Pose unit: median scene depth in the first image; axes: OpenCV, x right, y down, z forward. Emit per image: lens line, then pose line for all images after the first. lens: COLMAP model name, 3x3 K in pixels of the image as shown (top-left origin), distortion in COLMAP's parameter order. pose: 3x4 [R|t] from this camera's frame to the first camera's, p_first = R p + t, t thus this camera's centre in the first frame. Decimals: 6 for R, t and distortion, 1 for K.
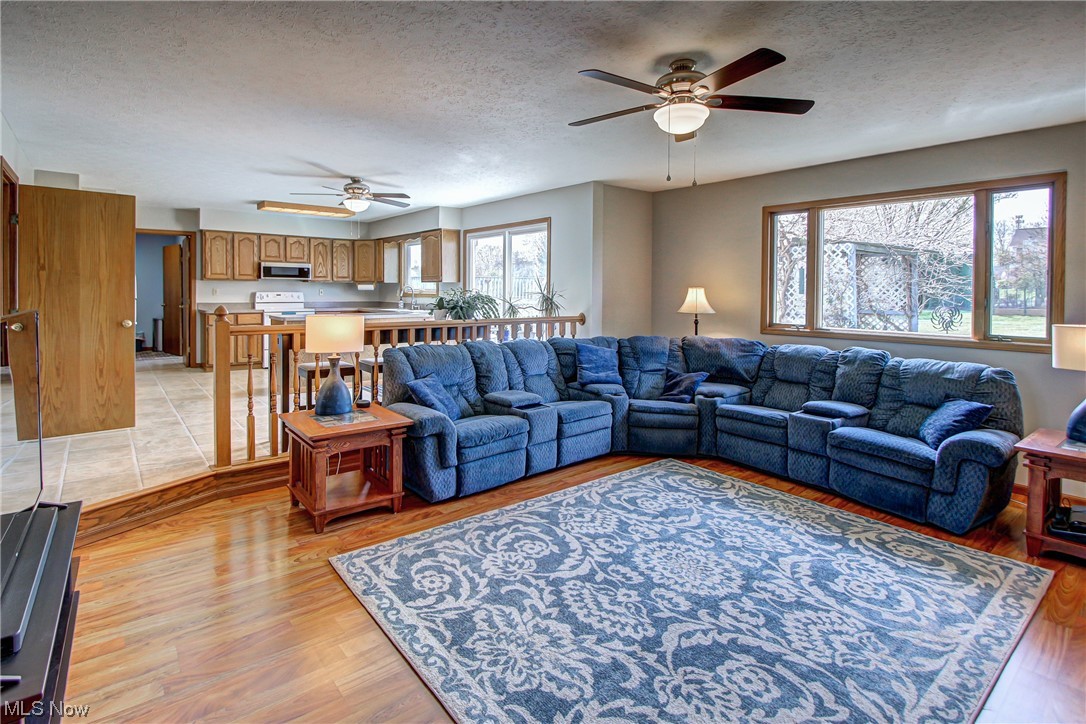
lens RADIAL K [[539.1, 0, 519.9], [0, 539.1, 303.7], [0, 0, 1]] dist [-0.024104, 0.005704]
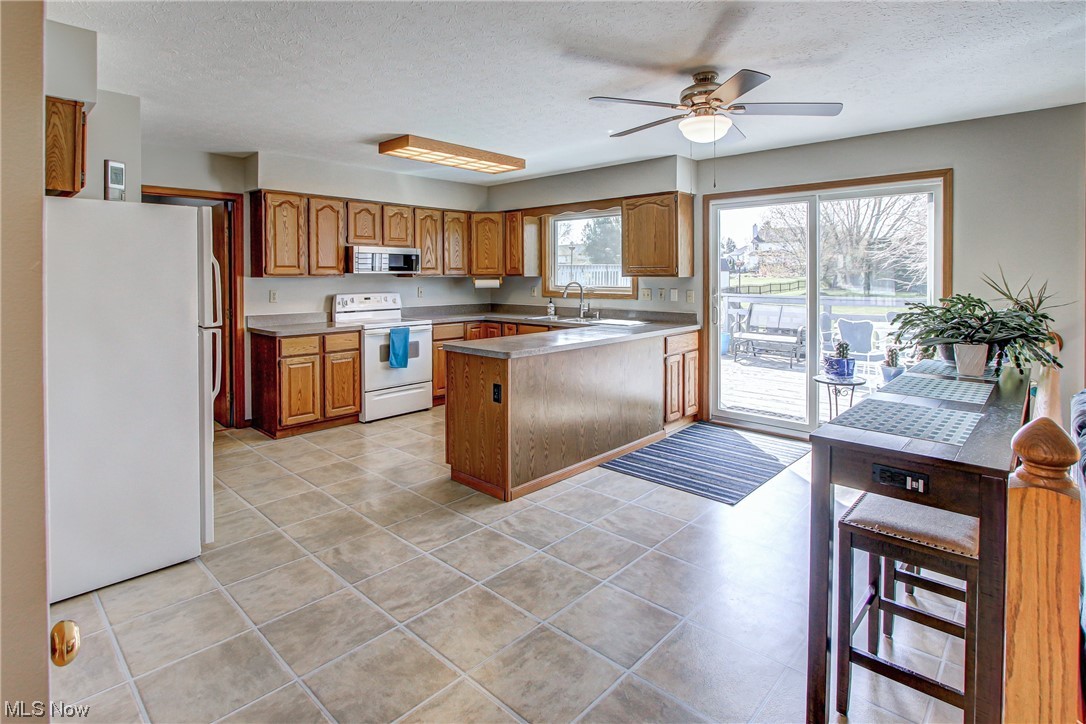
lens RADIAL K [[539.1, 0, 516.9], [0, 539.1, 283.1], [0, 0, 1]] dist [-0.024104, 0.005704]
pose [[0.990133, -0.012850, 0.139543, -0.813762], [0.014041, 0.999873, -0.007553, -0.059809], [-0.139428, 0.009438, 0.990187, 0.793370]]
